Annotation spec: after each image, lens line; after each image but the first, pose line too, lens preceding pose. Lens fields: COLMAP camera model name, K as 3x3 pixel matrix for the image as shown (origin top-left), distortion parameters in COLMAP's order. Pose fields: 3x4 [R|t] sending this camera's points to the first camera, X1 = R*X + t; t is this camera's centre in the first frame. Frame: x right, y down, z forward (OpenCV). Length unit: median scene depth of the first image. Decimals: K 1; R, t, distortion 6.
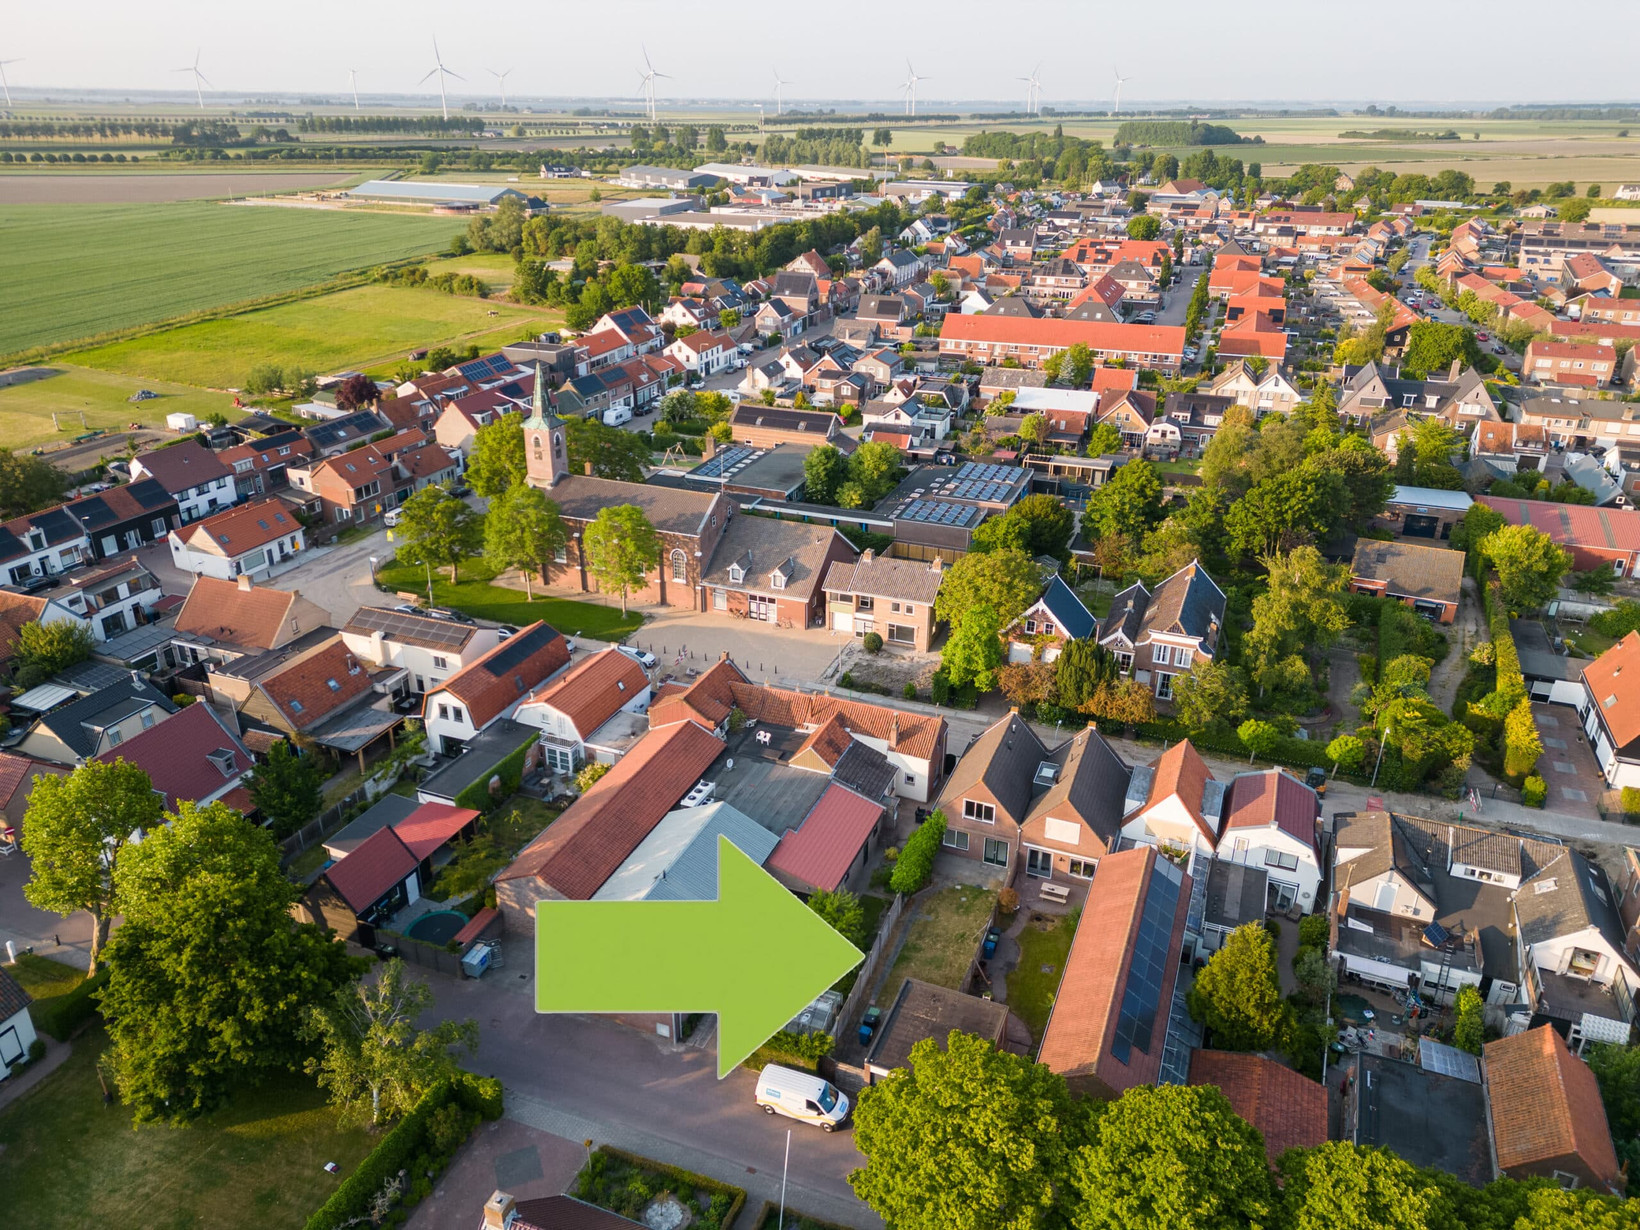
lens RADIAL K [[1132.5, 0, 820.0], [0, 1132.5, 615.0], [0, 0, 1]] dist [0.085804, -0.080874]
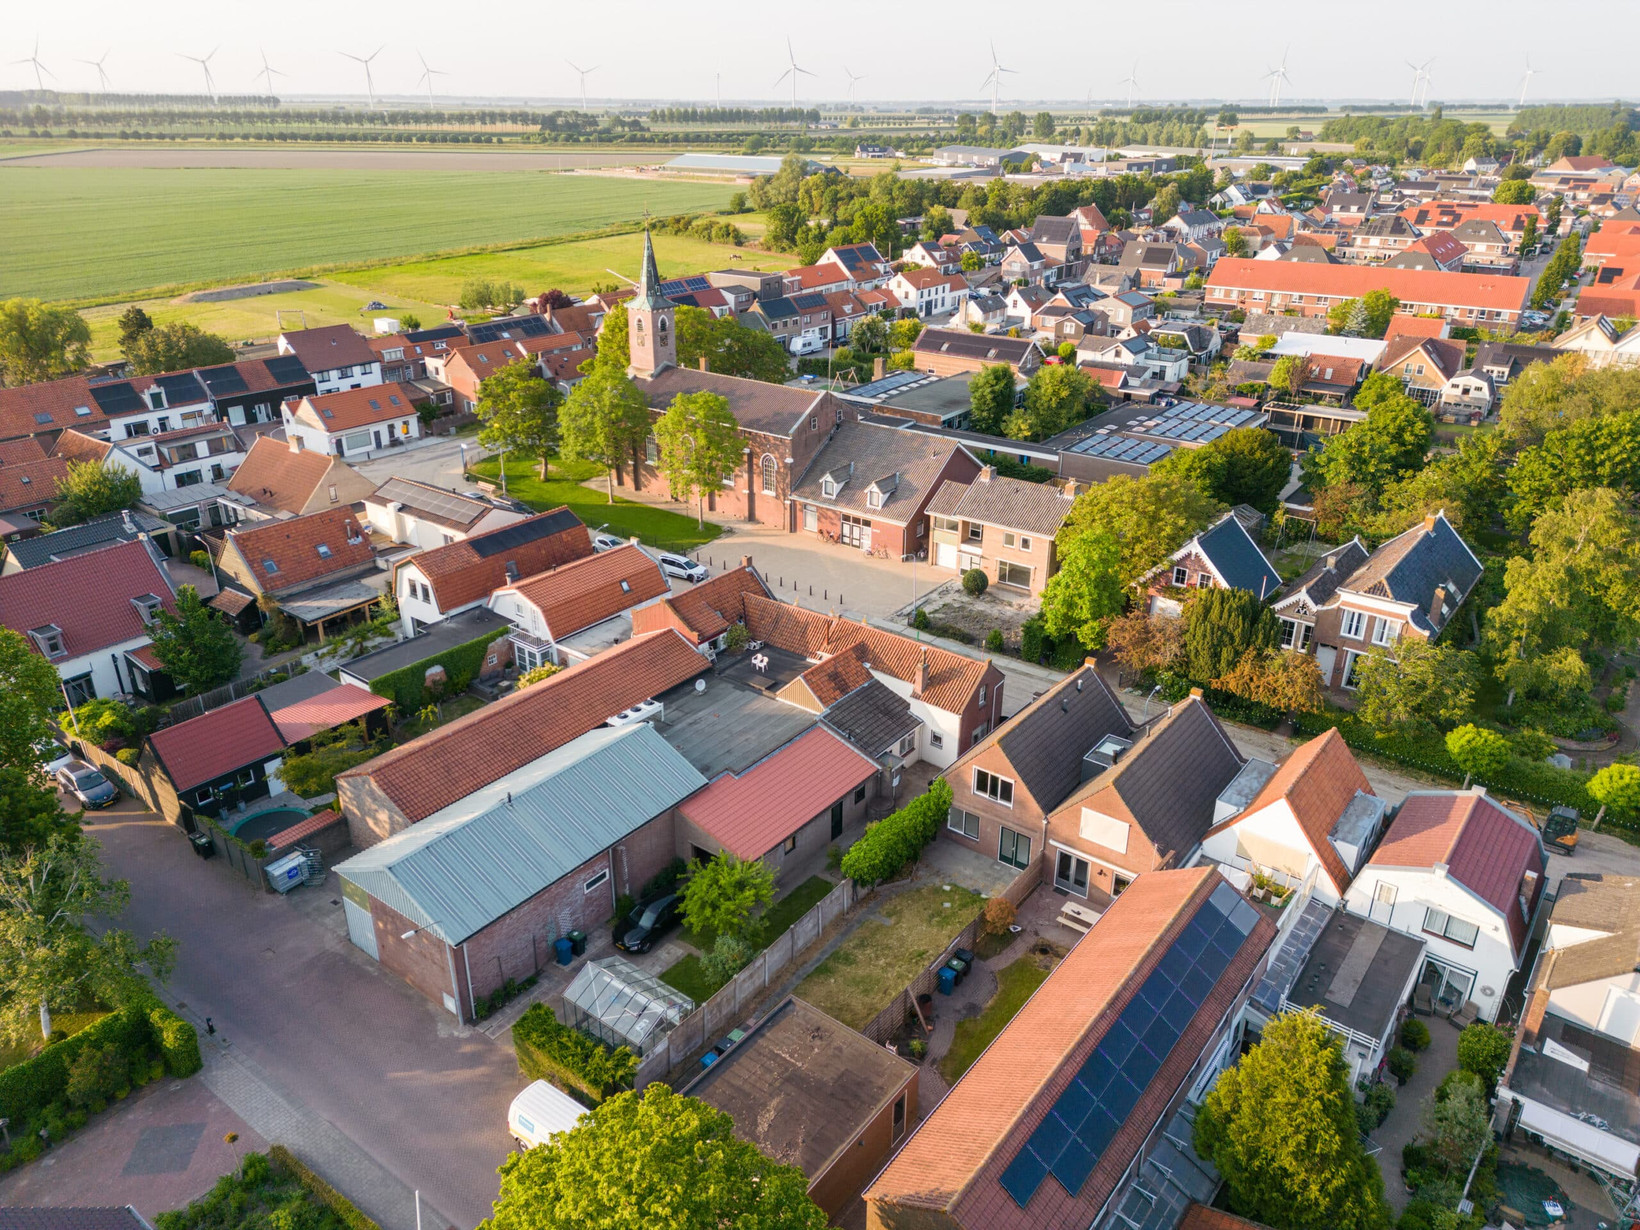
lens RADIAL K [[1125.8, 0, 833.2], [0, 1125.8, 623.4], [0, 0, 1]] dist [0.071415, -0.062757]
pose [[0.962427, 0.107893, -0.249186, 0.139691], [-0.107903, 0.994068, 0.013659, 0.049543], [0.249181, 0.013743, 0.968359, 0.202076]]
